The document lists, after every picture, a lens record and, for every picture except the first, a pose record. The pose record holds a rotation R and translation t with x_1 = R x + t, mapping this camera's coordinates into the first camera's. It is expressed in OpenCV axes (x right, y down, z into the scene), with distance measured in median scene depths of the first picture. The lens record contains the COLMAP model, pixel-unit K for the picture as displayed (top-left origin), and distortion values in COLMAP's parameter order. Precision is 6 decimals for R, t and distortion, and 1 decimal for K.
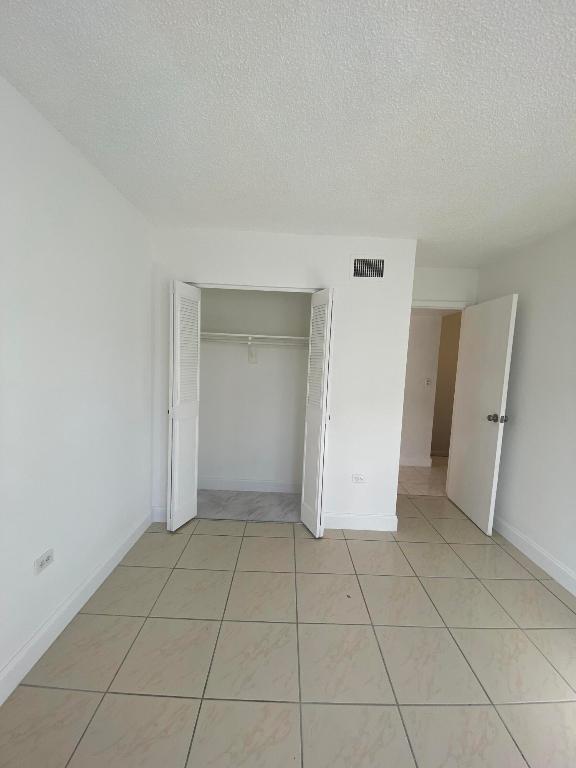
lens RADIAL K [[309.4, 0, 292.0], [0, 309.4, 384.0], [0, 0, 1]] dist [0.000079, -0.000039]
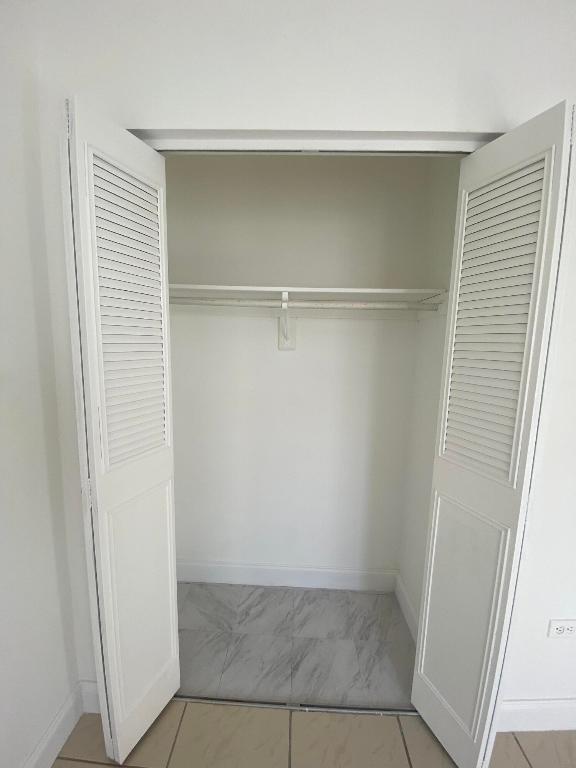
lens RADIAL K [[309.4, 0, 285.3], [0, 309.4, 386.7], [0, 0, 1]] dist [0.000079, -0.000039]
pose [[0.998497, -0.015950, -0.052442, -0.111935], [0.018670, 0.998483, 0.051800, -0.036508], [0.051536, -0.052701, 0.997280, 0.528955]]
